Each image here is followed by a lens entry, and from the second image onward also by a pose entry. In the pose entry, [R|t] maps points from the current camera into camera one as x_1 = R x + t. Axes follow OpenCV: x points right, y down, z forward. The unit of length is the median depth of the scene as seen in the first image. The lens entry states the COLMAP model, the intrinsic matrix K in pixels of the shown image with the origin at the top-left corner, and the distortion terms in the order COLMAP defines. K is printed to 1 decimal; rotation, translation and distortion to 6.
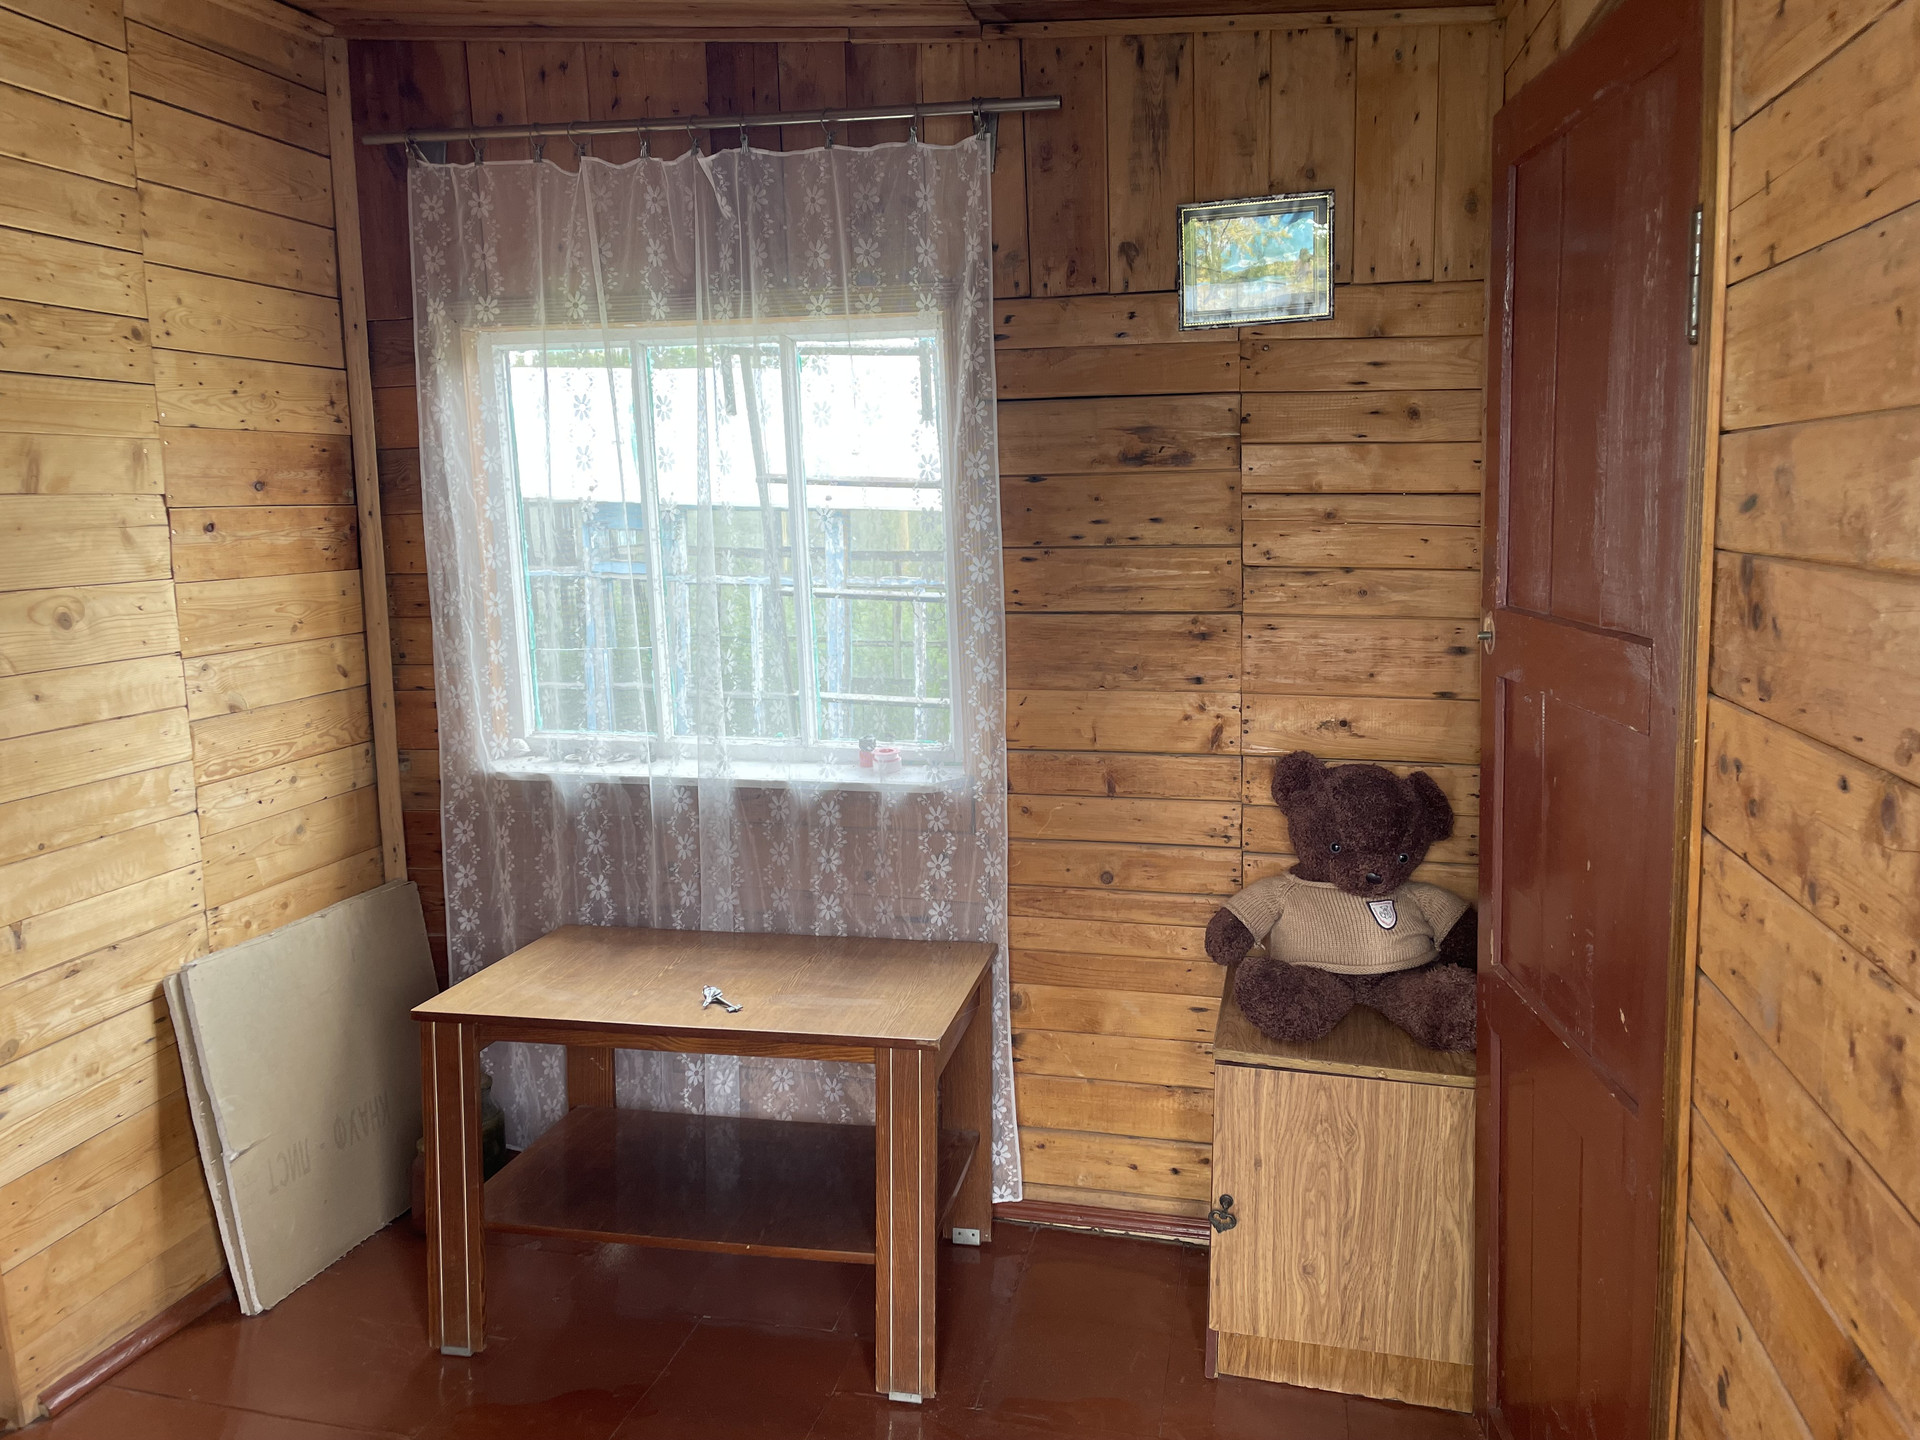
lens RADIAL K [[1464.4, 0, 964.4], [0, 1464.4, 715.5], [0, 0, 1]] dist [0.084623, -0.106640]
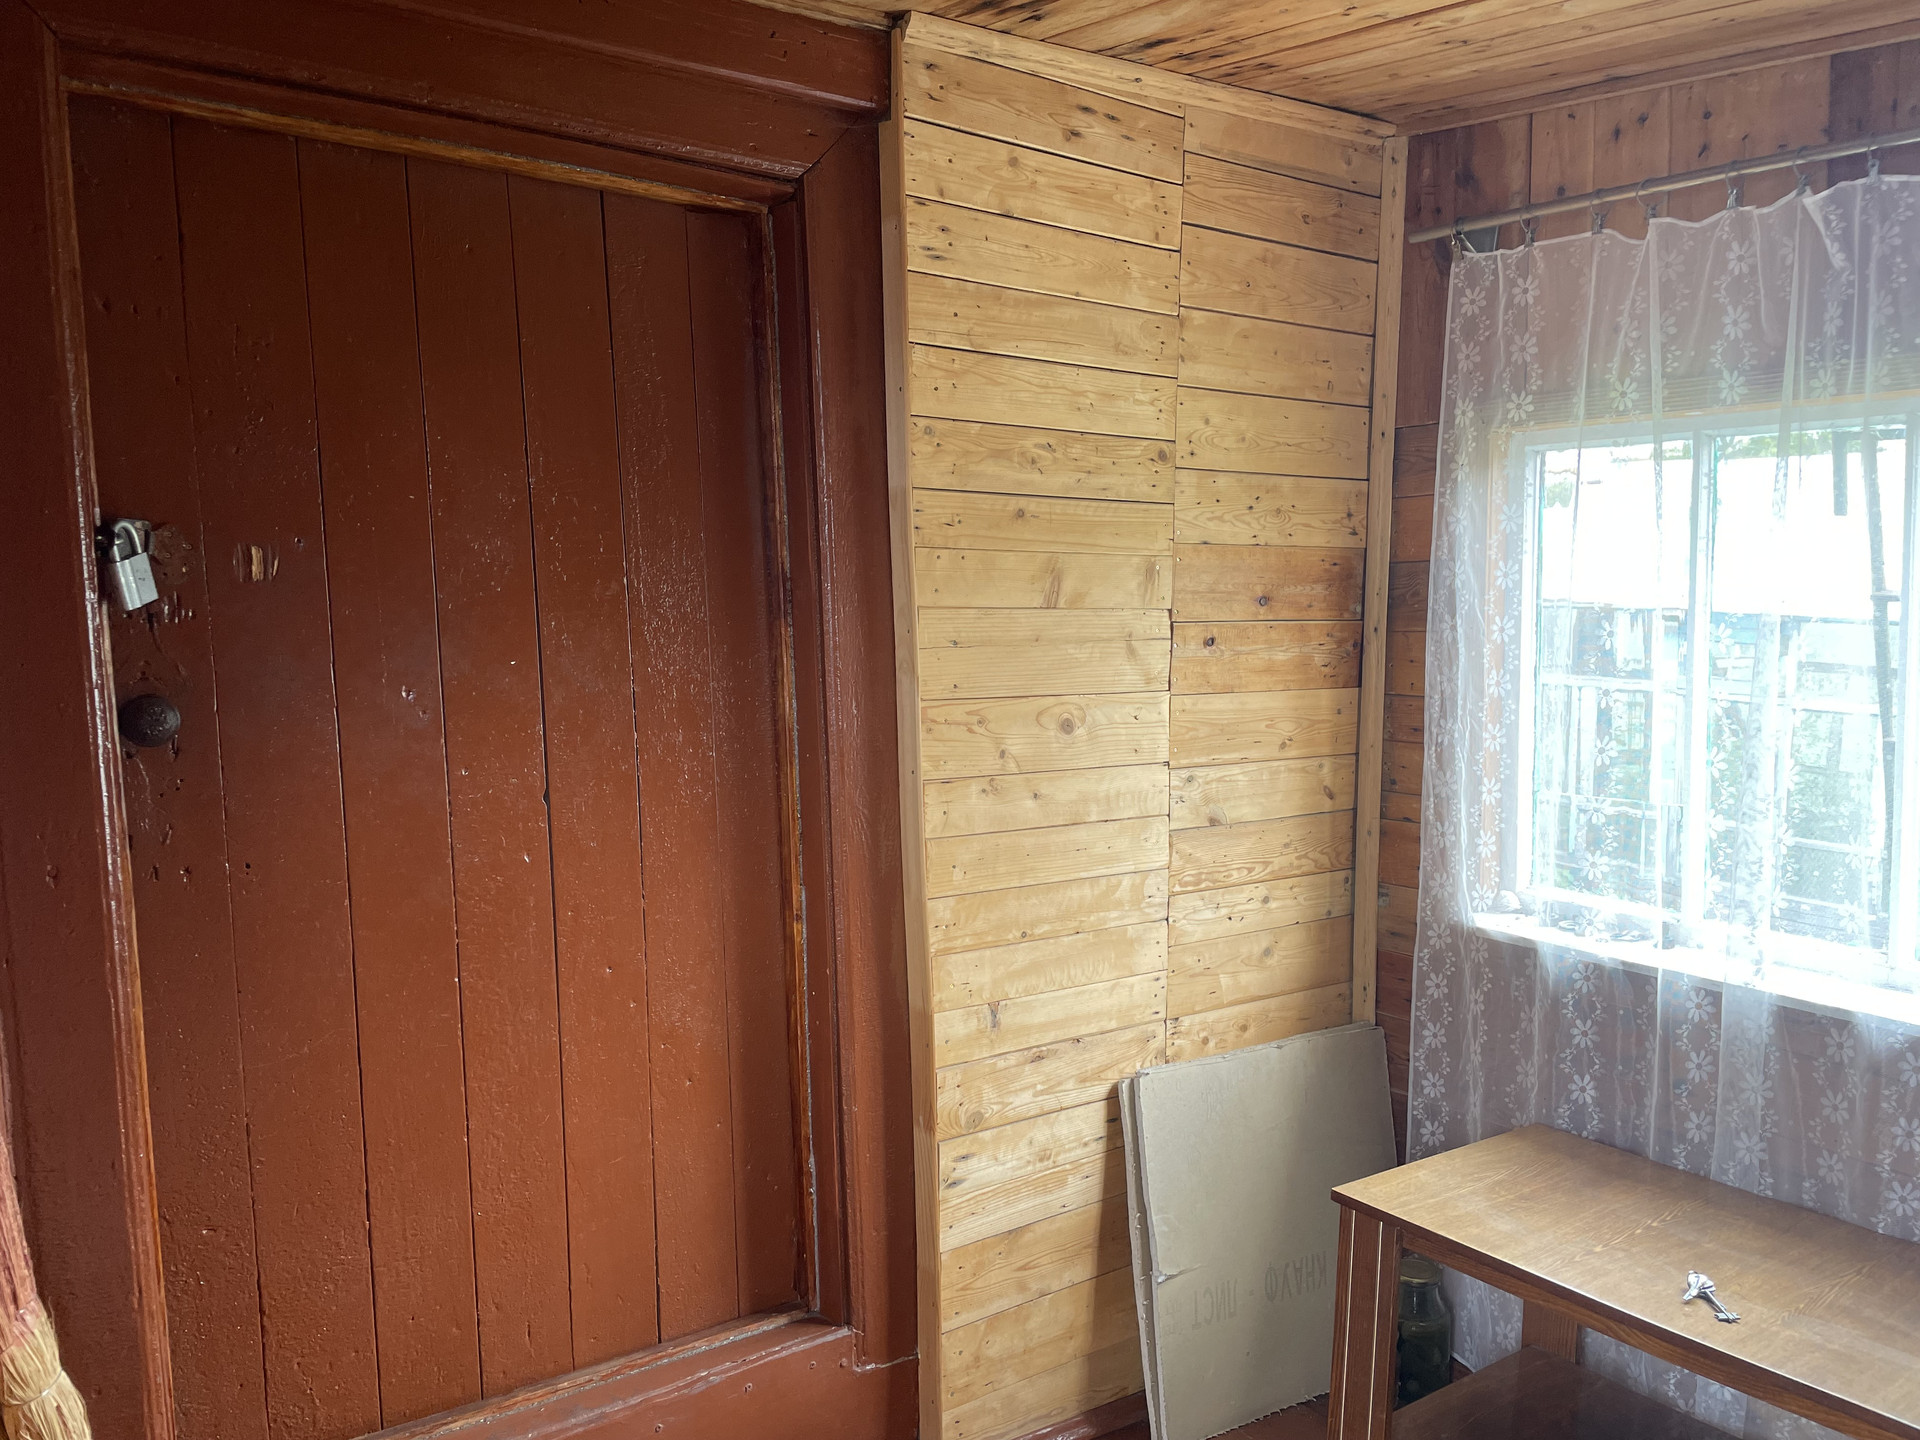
lens RADIAL K [[1464.4, 0, 953.4], [0, 1464.4, 711.8], [0, 0, 1]] dist [0.084623, -0.106640]
pose [[0.752509, 0.074233, -0.654384, 0.015945], [-0.117600, 0.992804, -0.022610, -0.035033], [0.647997, 0.093970, 0.755824, 0.134284]]
